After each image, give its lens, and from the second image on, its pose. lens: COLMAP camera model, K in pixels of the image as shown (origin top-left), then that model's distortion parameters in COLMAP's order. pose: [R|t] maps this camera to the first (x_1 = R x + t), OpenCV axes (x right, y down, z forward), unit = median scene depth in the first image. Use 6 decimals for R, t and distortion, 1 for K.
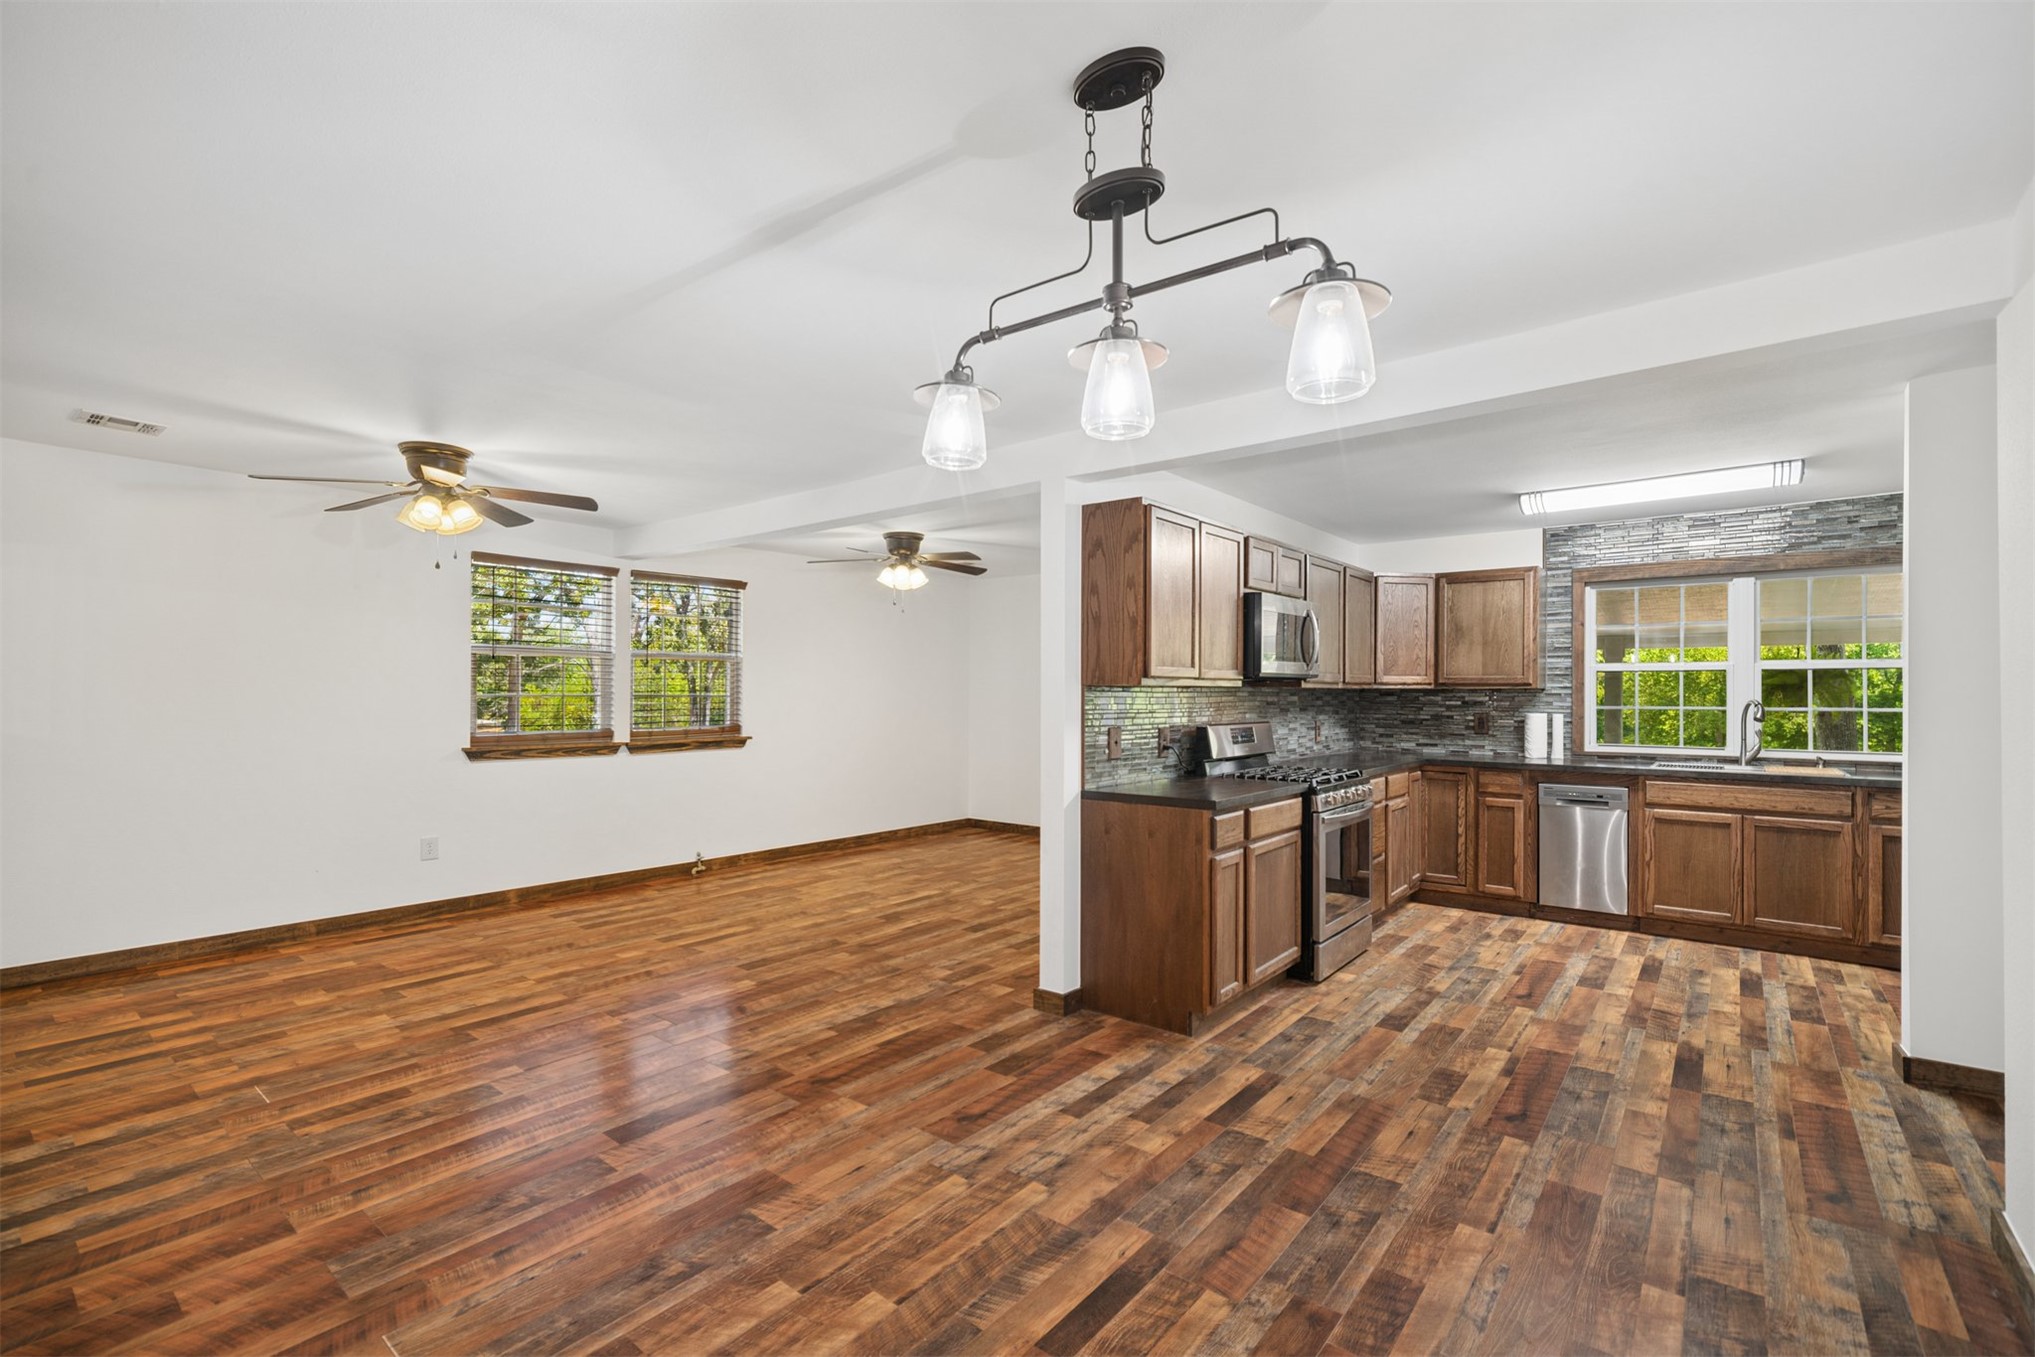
lens RADIAL K [[901.4, 0, 1026.2], [0, 901.4, 688.4], [0, 0, 1]] dist [-0.016860, 0.010635]
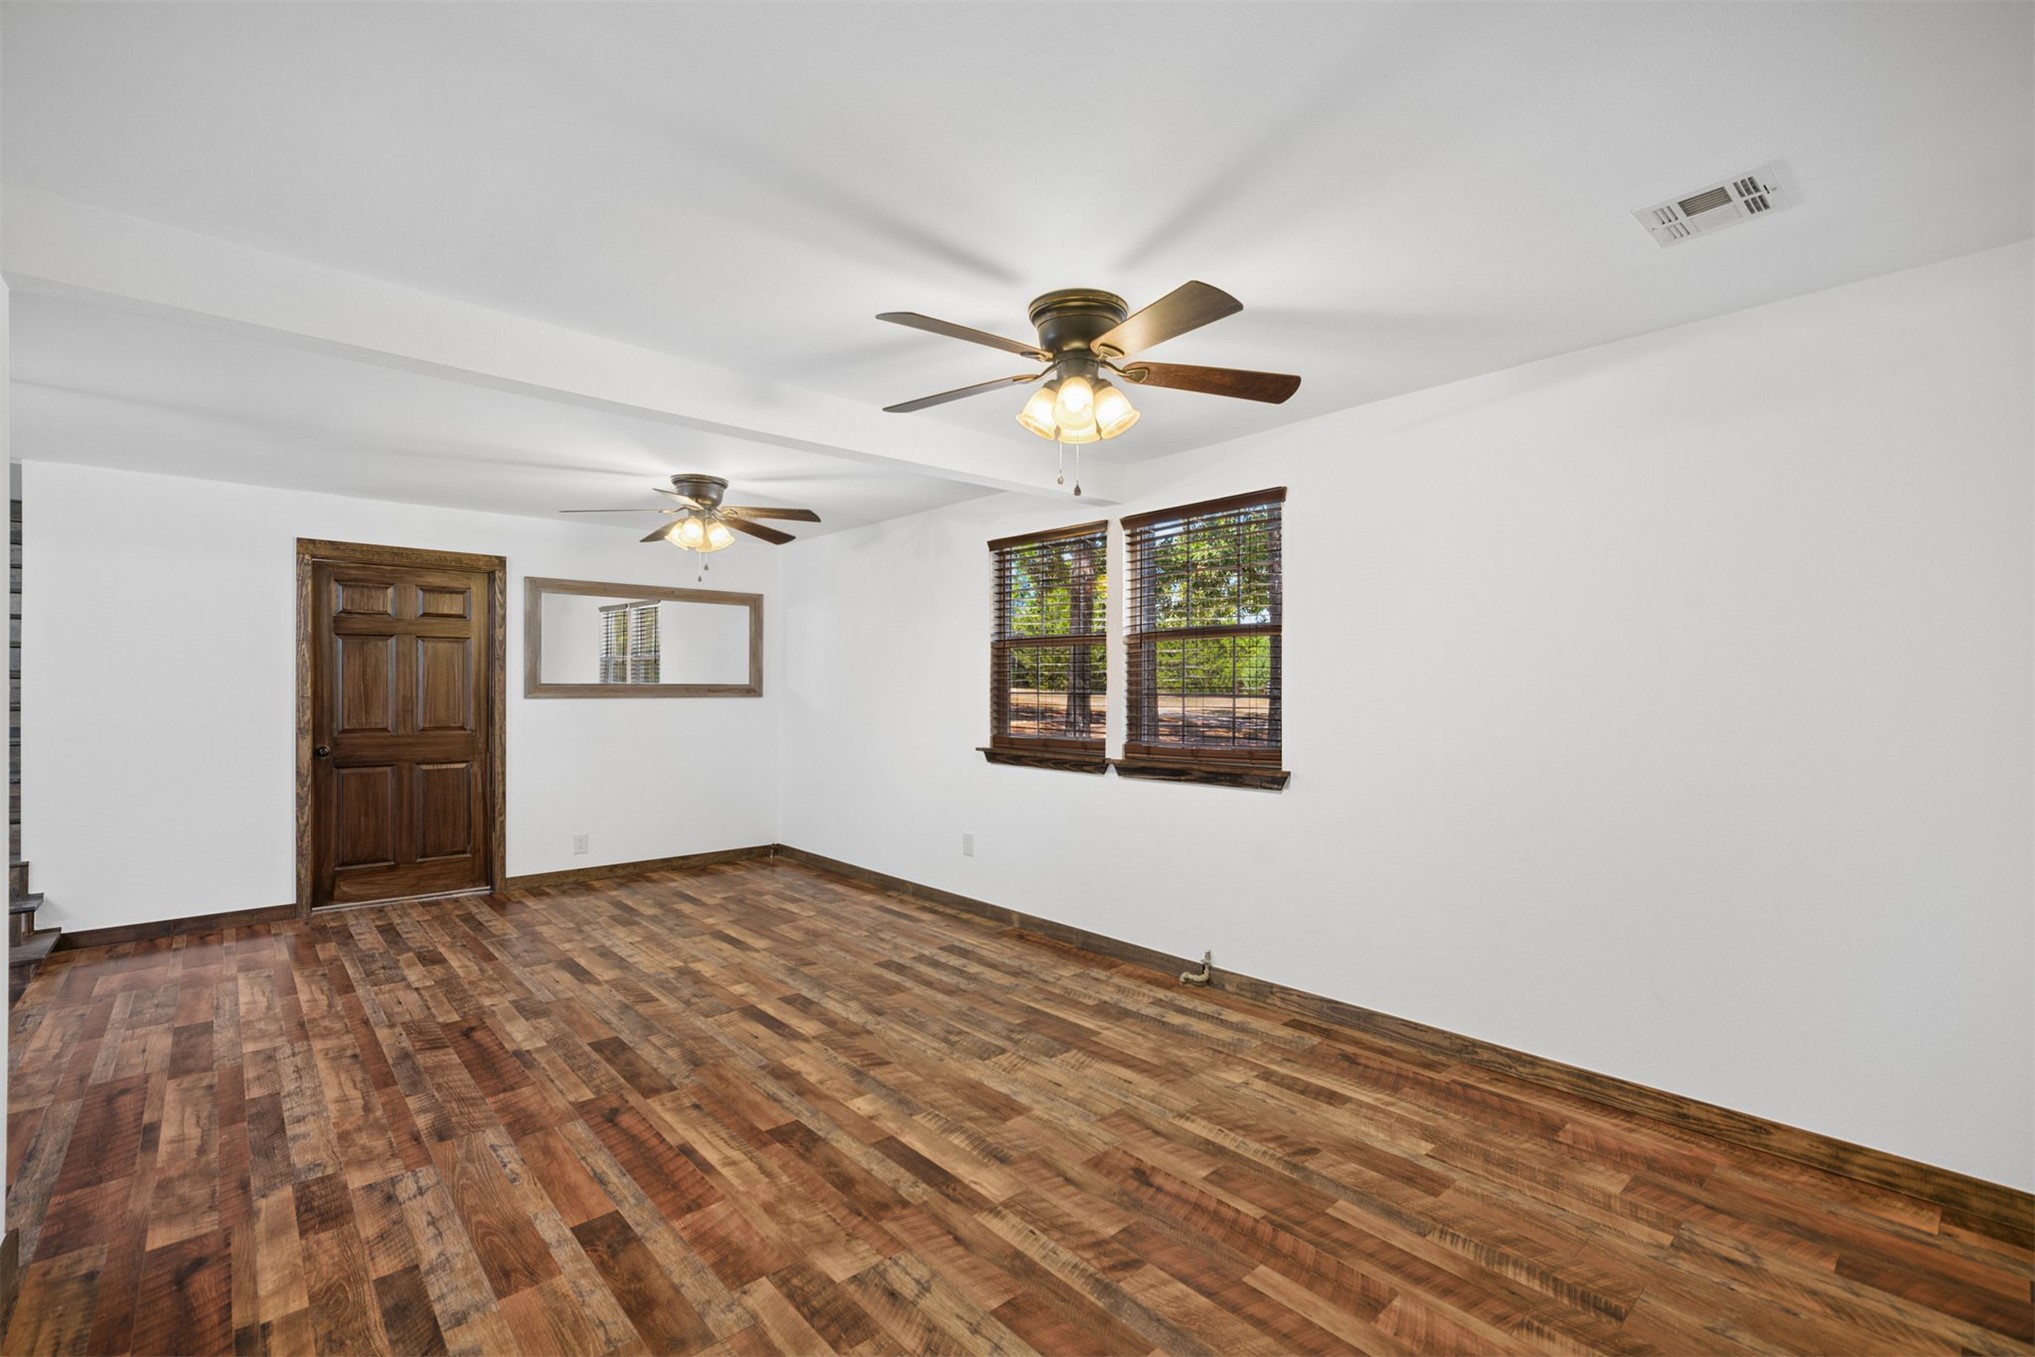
lens RADIAL K [[901.4, 0, 1024.7], [0, 901.4, 687.4], [0, 0, 1]] dist [-0.016860, 0.010635]
pose [[-0.160357, -0.006292, -0.987039, 0.443317], [-0.000928, 0.999980, -0.006223, 0.011742], [0.987059, -0.000082, -0.160360, 1.670831]]
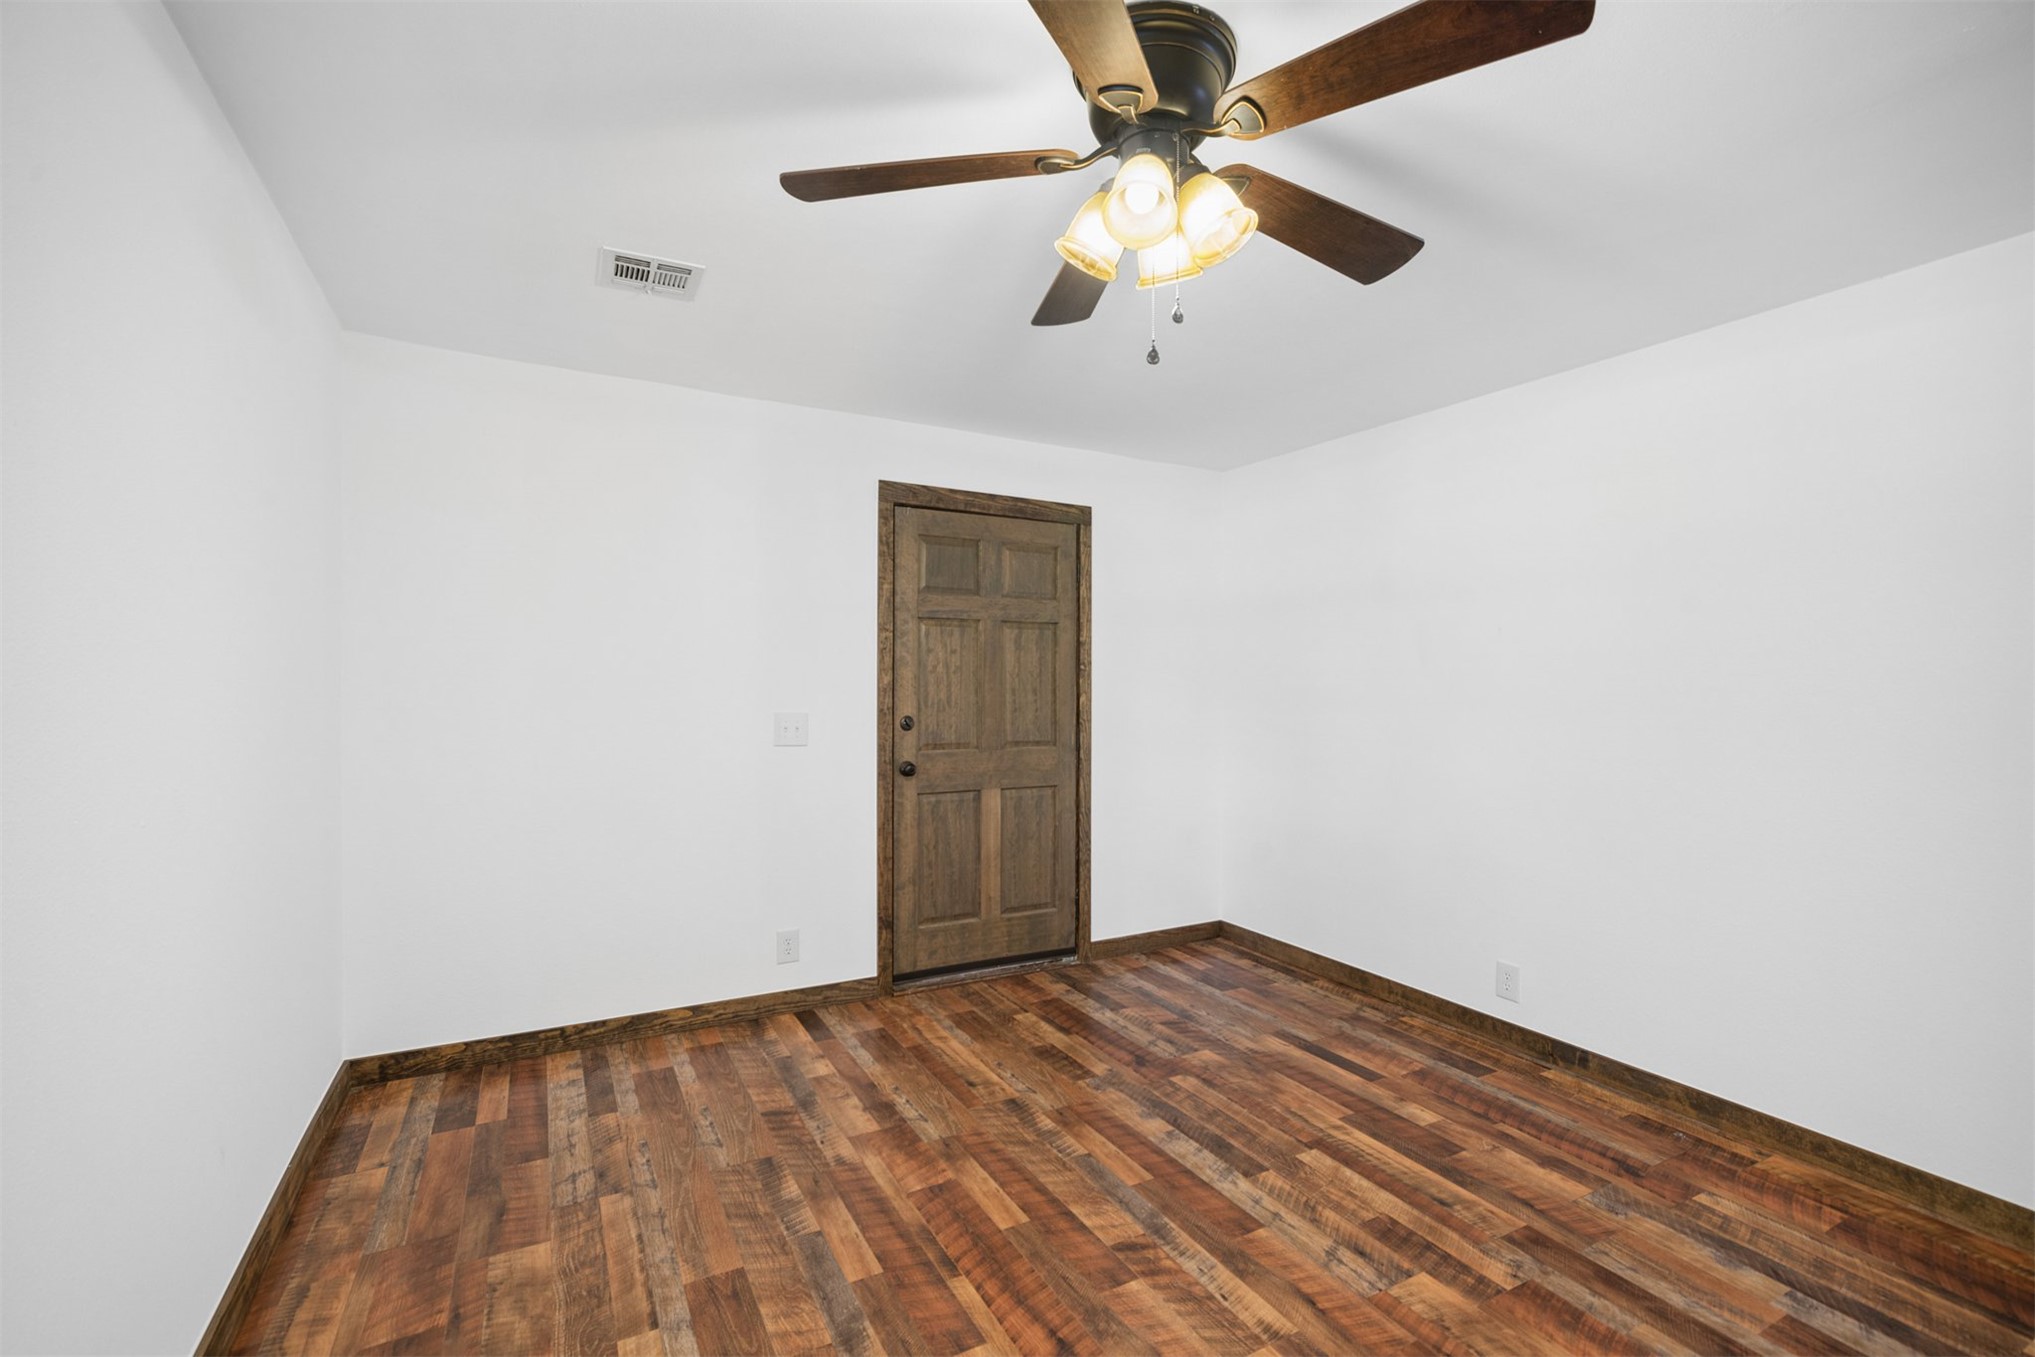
lens RADIAL K [[901.4, 0, 1025.4], [0, 901.4, 669.0], [0, 0, 1]] dist [-0.016860, 0.010635]
pose [[0.384946, 0.013277, 0.922844, -0.622253], [-0.006852, 0.999910, -0.011528, 0.008174], [-0.922914, -0.001885, 0.385002, 1.496130]]
